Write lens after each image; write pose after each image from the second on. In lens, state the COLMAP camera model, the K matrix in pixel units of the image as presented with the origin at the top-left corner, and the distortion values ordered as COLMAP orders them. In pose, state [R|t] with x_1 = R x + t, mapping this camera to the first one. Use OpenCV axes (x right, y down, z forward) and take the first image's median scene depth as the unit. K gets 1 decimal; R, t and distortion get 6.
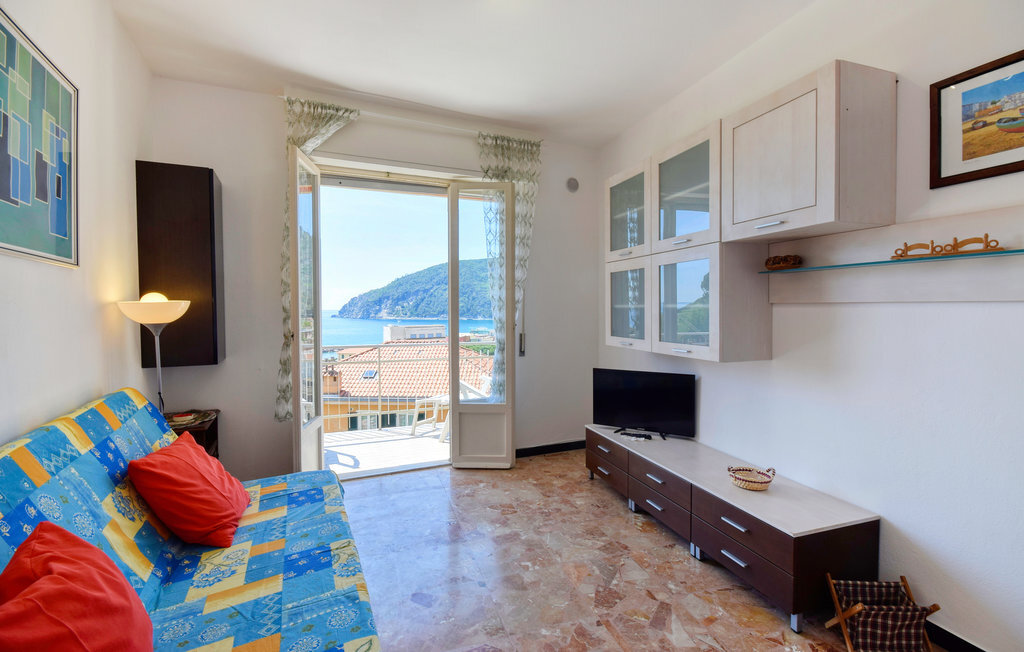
lens RADIAL K [[447.7, 0, 504.8], [0, 447.7, 322.2], [0, 0, 1]] dist [0.000796, 0.000034]
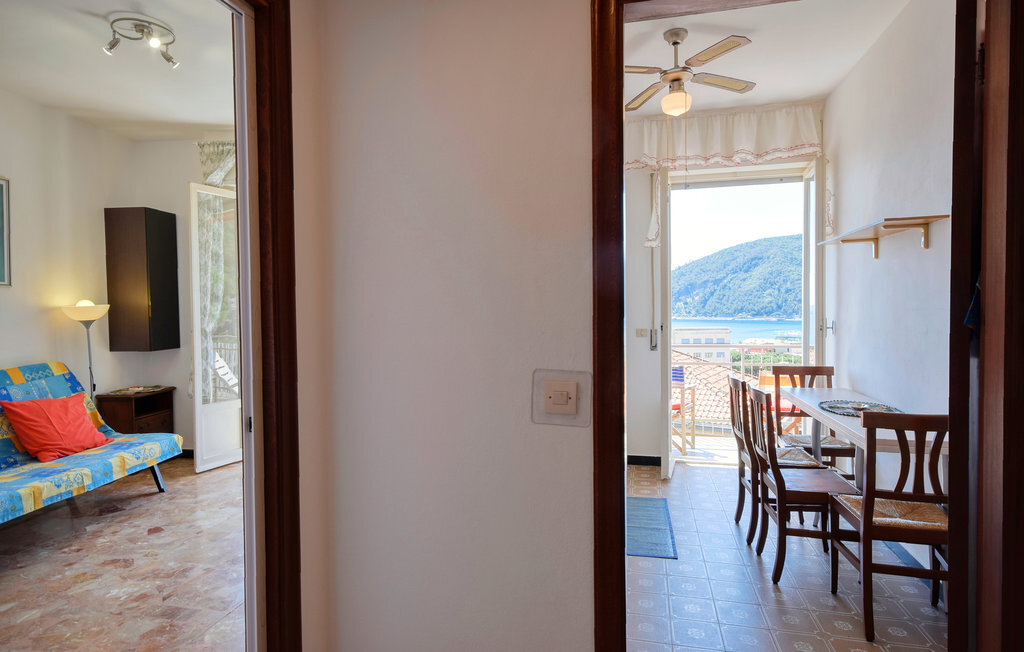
lens RADIAL K [[567.7, 0, 512.3], [0, 567.7, 323.1], [0, 0, 1]] dist [0.006516, 0.000613]
pose [[0.870495, 0.009893, -0.492079, 1.718735], [-0.009725, 0.999949, 0.002899, -0.009204], [0.492082, 0.002262, 0.870546, 0.061003]]
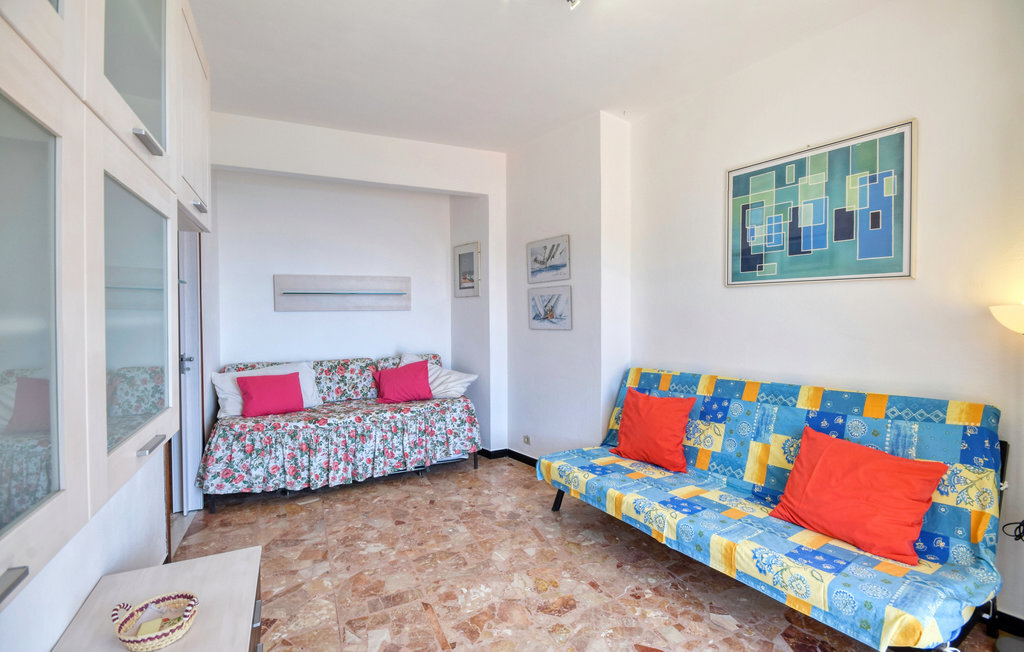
lens RADIAL K [[457.5, 0, 512.0], [0, 457.5, 326.0], [0, 0, 1]] dist [0.001436, 0.000298]
pose [[-0.988802, 0.012443, -0.148715, 0.227232], [0.003468, 0.998165, 0.060458, -0.073718], [0.149194, 0.059265, -0.987030, 1.985711]]
